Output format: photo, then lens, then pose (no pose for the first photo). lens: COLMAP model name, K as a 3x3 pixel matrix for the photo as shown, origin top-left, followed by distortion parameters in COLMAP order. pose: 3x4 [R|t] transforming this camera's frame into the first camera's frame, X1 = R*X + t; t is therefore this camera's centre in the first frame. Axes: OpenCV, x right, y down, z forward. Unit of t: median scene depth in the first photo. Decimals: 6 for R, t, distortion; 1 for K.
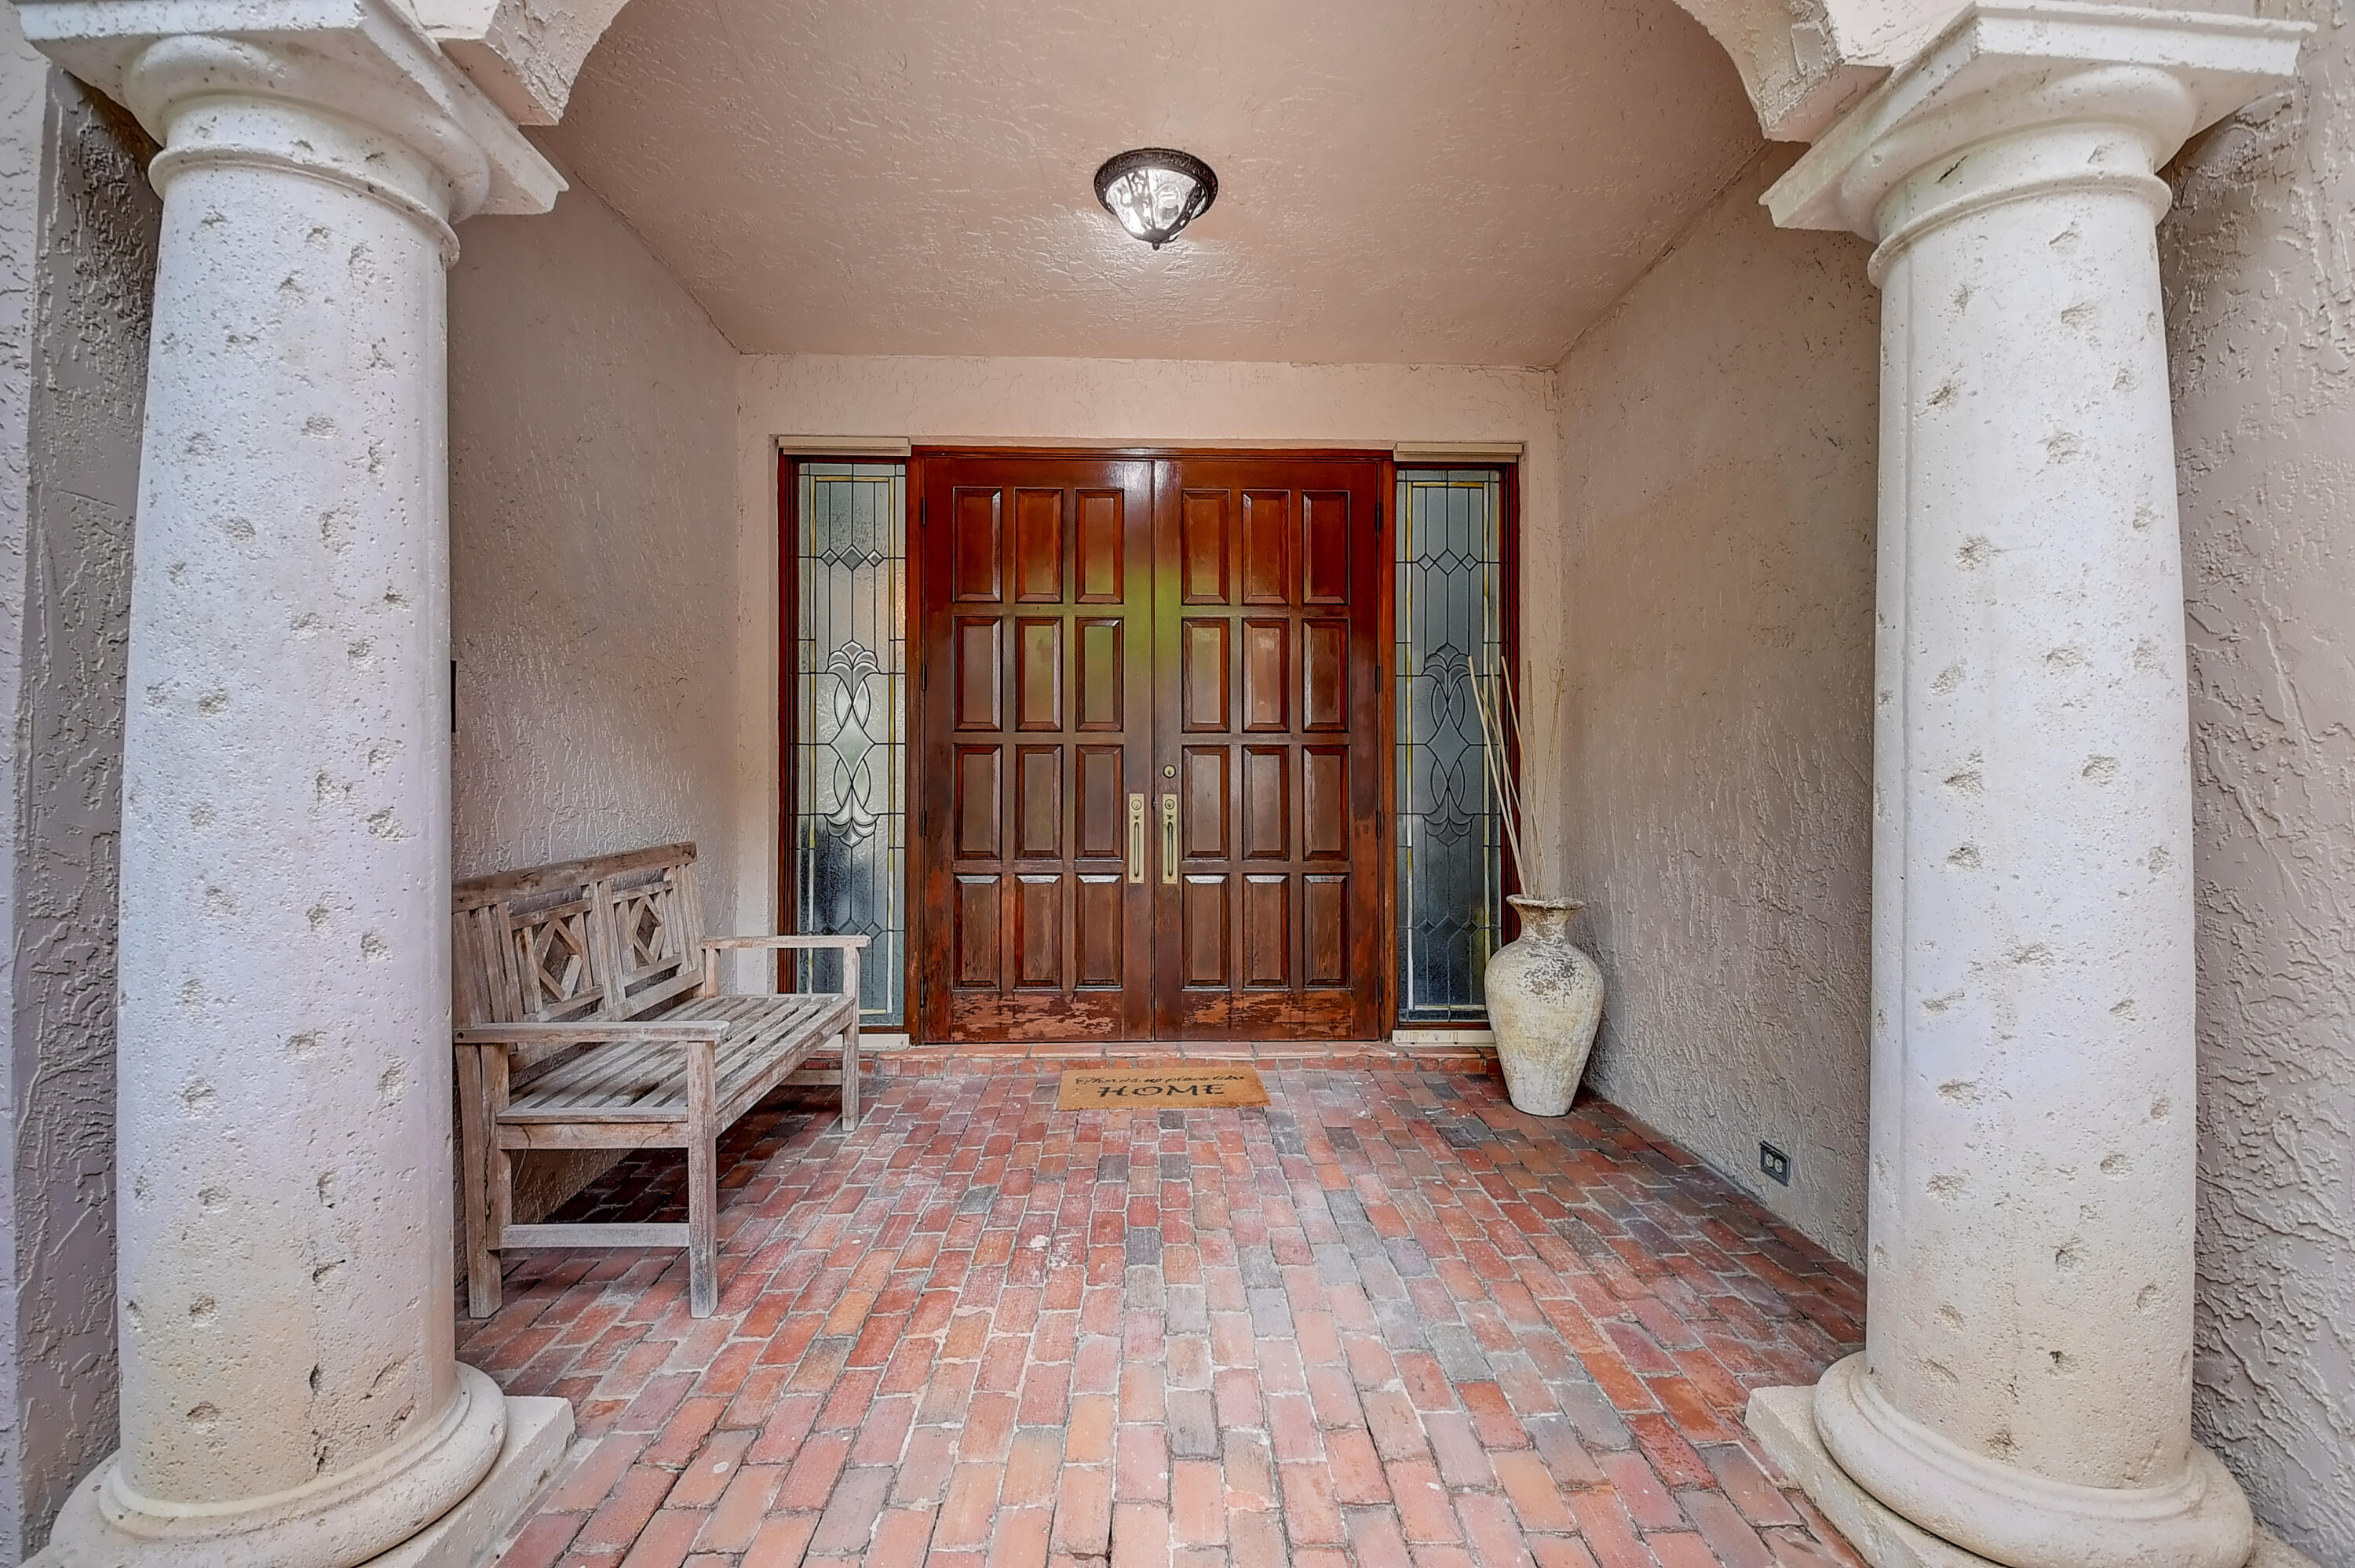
lens RADIAL K [[1031.2, 0, 1170.3], [0, 1031.2, 758.1], [0, 0, 1]] dist [0.021401, -0.029726]
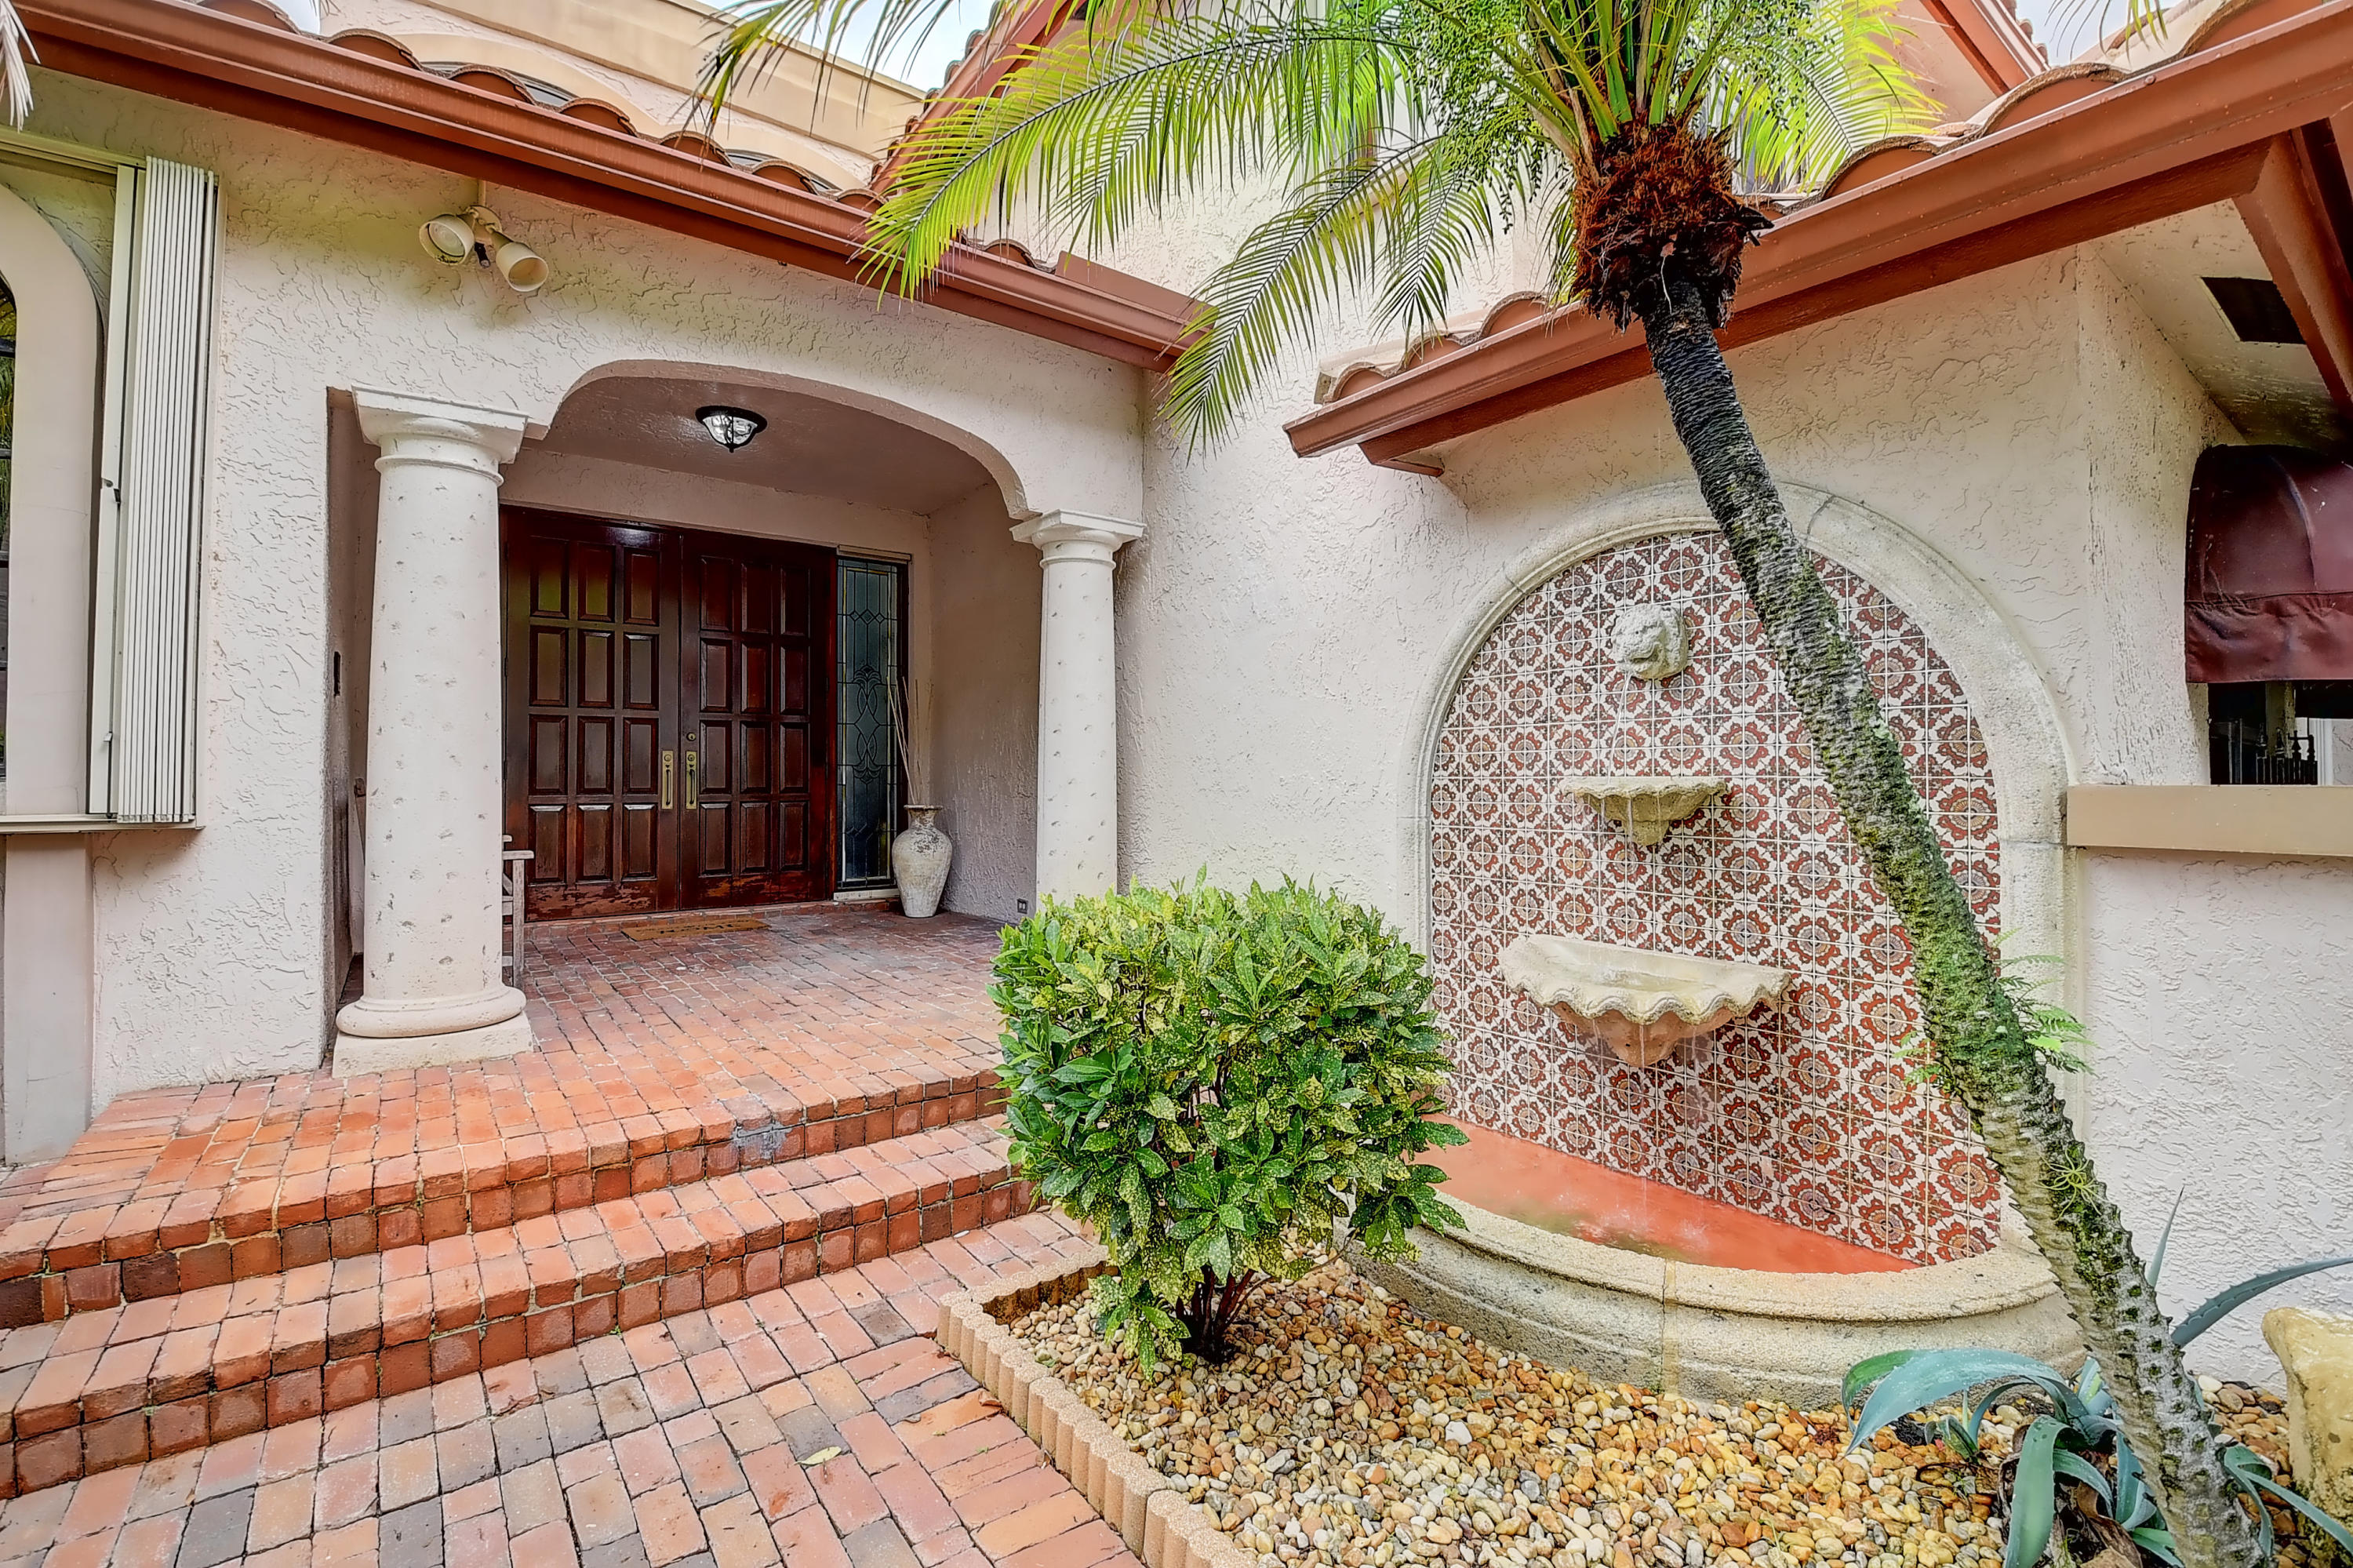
lens RADIAL K [[1037.2, 0, 1168.0], [0, 1037.2, 761.5], [0, 0, 1]] dist [0.007710, -0.022410]
pose [[0.821407, 0.006348, 0.570307, -0.304056], [-0.010964, 0.999929, 0.004662, 0.035085], [-0.570237, -0.010082, 0.821418, -0.700200]]
